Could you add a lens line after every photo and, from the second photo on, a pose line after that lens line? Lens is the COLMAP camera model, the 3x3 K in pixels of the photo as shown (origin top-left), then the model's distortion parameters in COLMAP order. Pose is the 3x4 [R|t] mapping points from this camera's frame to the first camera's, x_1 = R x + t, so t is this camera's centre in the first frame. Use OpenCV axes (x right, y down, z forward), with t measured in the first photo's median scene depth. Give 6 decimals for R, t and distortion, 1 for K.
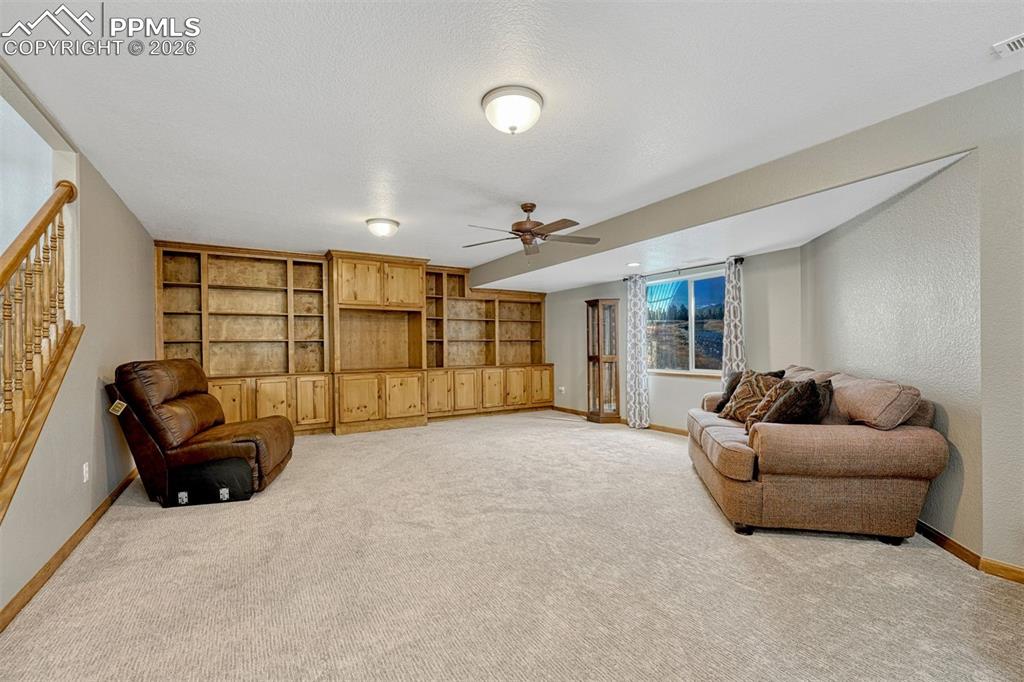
lens RADIAL K [[436.3, 0, 523.7], [0, 436.3, 358.3], [0, 0, 1]] dist [-0.008757, -0.000089]
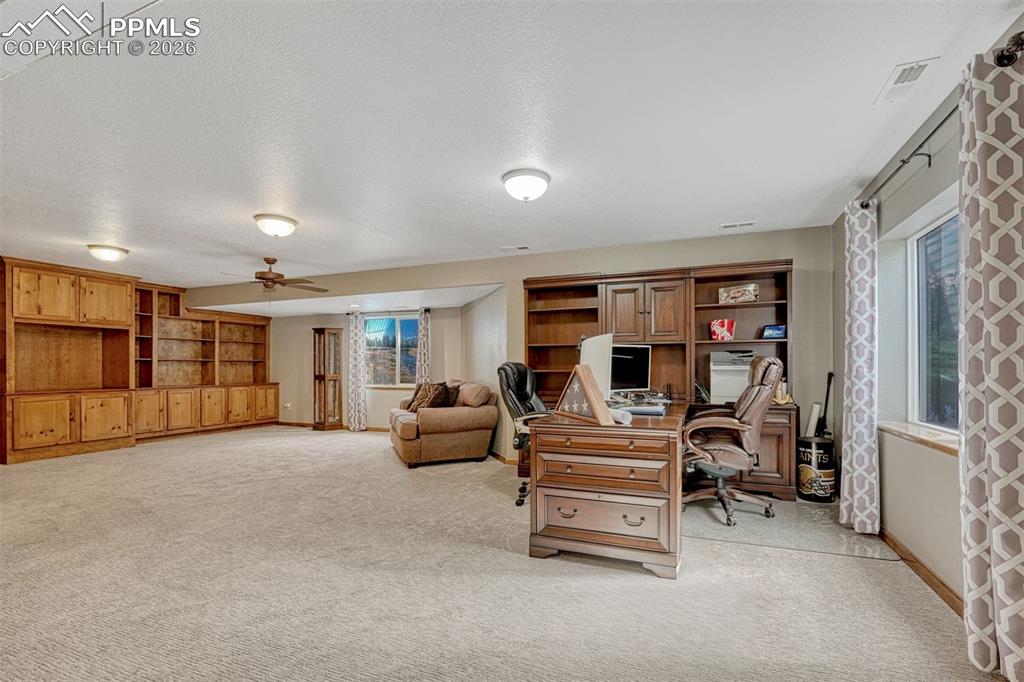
lens RADIAL K [[436.3, 0, 523.7], [0, 436.3, 358.3], [0, 0, 1]] dist [-0.008757, -0.000089]
pose [[0.820461, 0.018471, 0.571404, -0.064912], [0.009590, 0.998893, -0.046059, 0.009473], [-0.571622, 0.043270, 0.819375, -0.303887]]
